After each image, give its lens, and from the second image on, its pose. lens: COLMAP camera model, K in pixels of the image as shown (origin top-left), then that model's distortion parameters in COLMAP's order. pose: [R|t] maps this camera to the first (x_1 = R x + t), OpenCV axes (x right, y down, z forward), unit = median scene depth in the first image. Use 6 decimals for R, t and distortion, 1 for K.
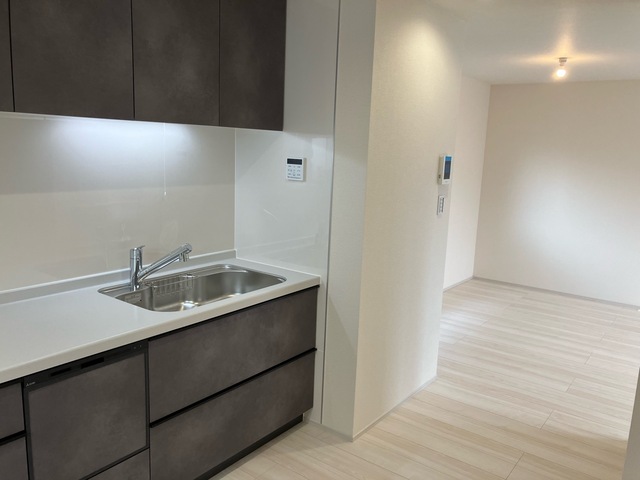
lens RADIAL K [[527.4, 0, 321.5], [0, 527.4, 241.1], [0, 0, 1]] dist [0.005287, 0.007180]
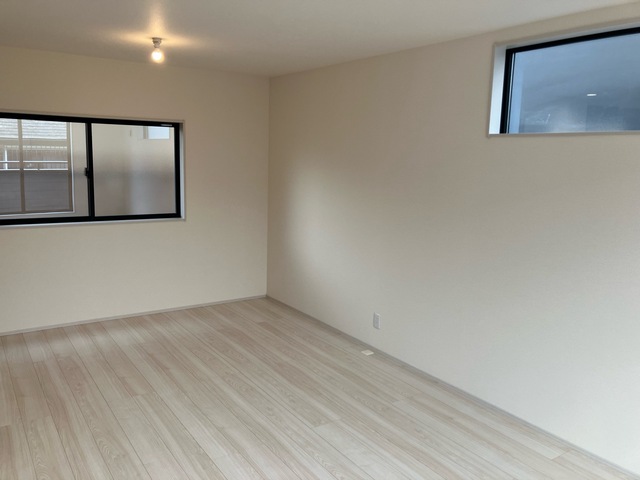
lens RADIAL K [[527.4, 0, 306.8], [0, 527.4, 239.3], [0, 0, 1]] dist [0.005287, 0.007180]
pose [[0.941039, 0.041400, -0.335754, 0.909094], [-0.049498, 0.998653, -0.015592, -0.021768], [0.334656, 0.031292, 0.941821, 0.271718]]
